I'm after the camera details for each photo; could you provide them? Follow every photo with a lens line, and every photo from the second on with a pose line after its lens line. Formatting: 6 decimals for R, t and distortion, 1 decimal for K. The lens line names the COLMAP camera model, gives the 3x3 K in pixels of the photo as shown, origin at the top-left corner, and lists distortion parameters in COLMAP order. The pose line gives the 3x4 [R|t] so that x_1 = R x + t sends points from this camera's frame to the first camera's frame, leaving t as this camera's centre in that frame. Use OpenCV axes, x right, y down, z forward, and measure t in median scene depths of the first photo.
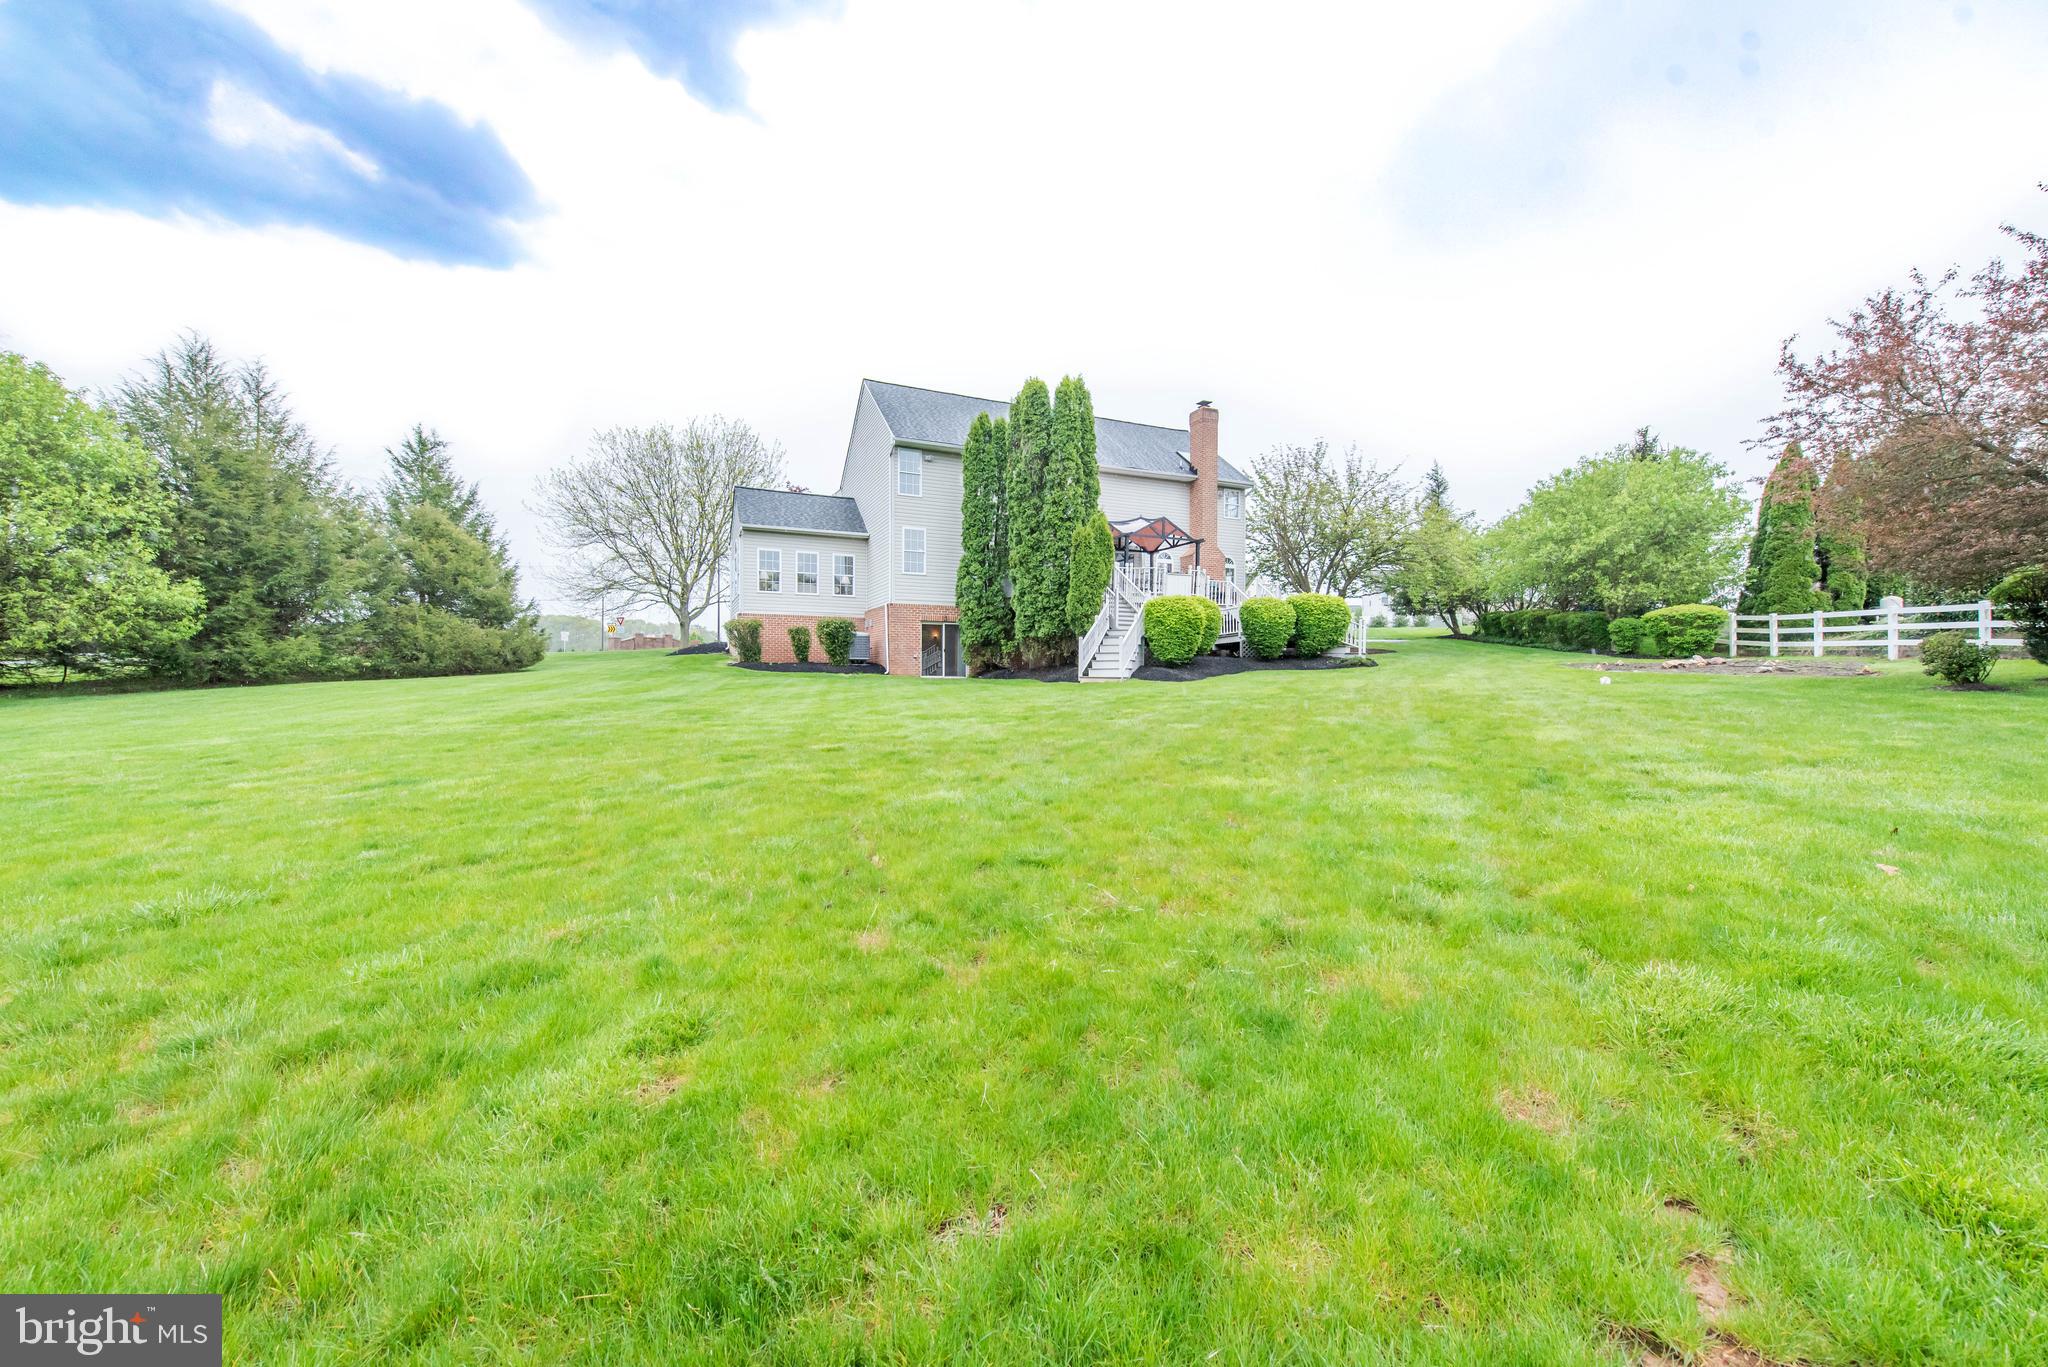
lens RADIAL K [[839.0, 0, 1024.2], [0, 839.0, 689.8], [0, 0, 1]] dist [0.023356, -0.000228]
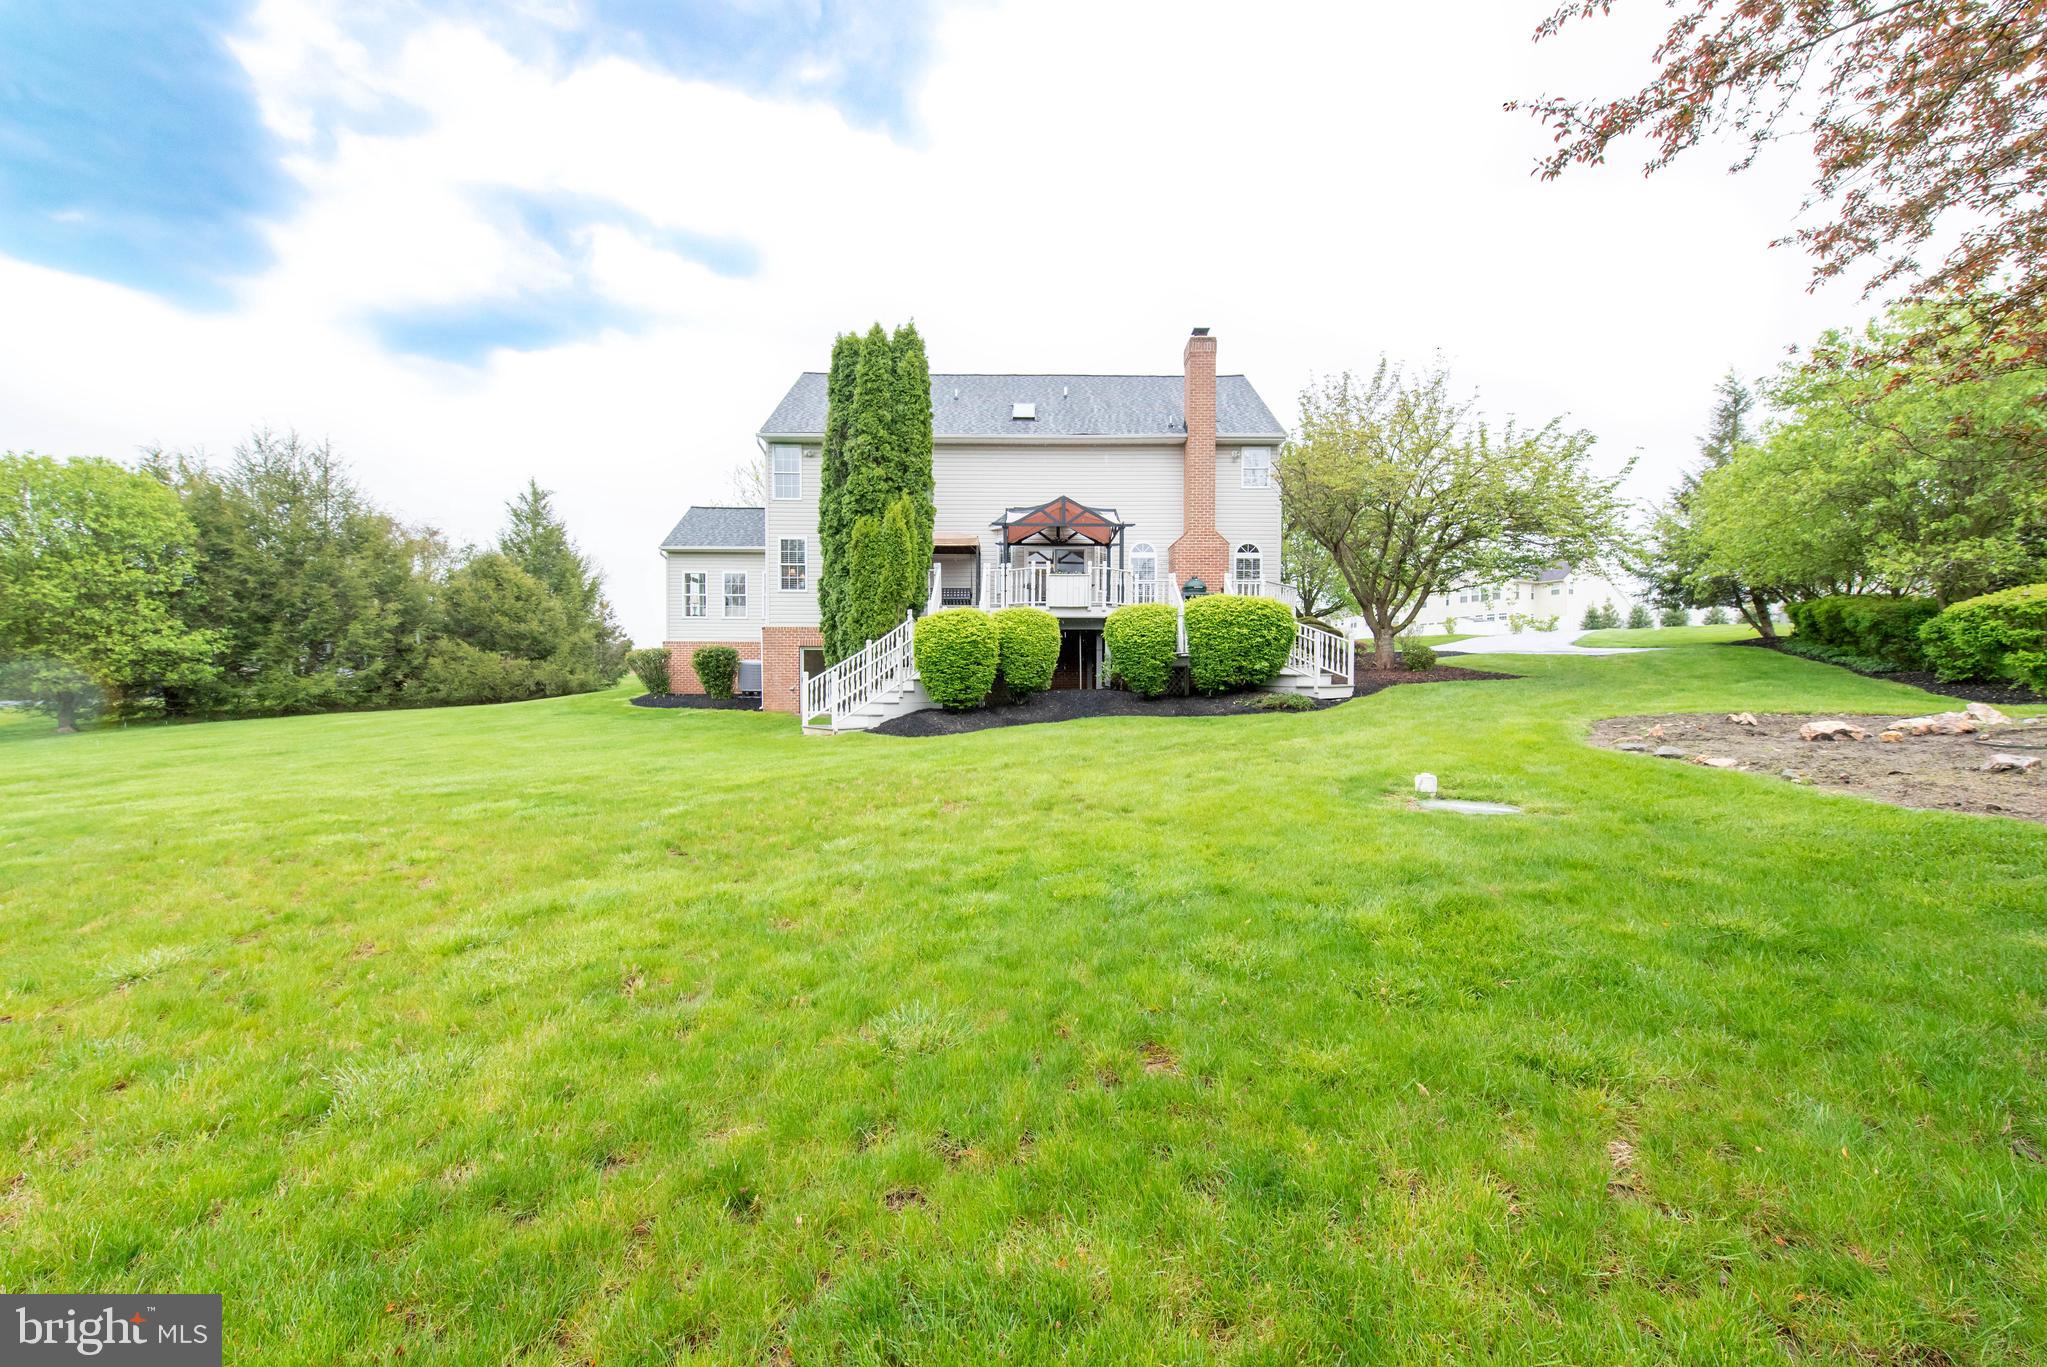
lens RADIAL K [[838.6, 0, 1023.3], [0, 838.6, 685.0], [0, 0, 1]] dist [0.023356, -0.000228]
pose [[0.904823, -0.000418, -0.425789, 0.430761], [-0.004334, 0.999939, -0.010192, -0.034414], [0.425767, 0.011067, 0.904765, 0.322458]]
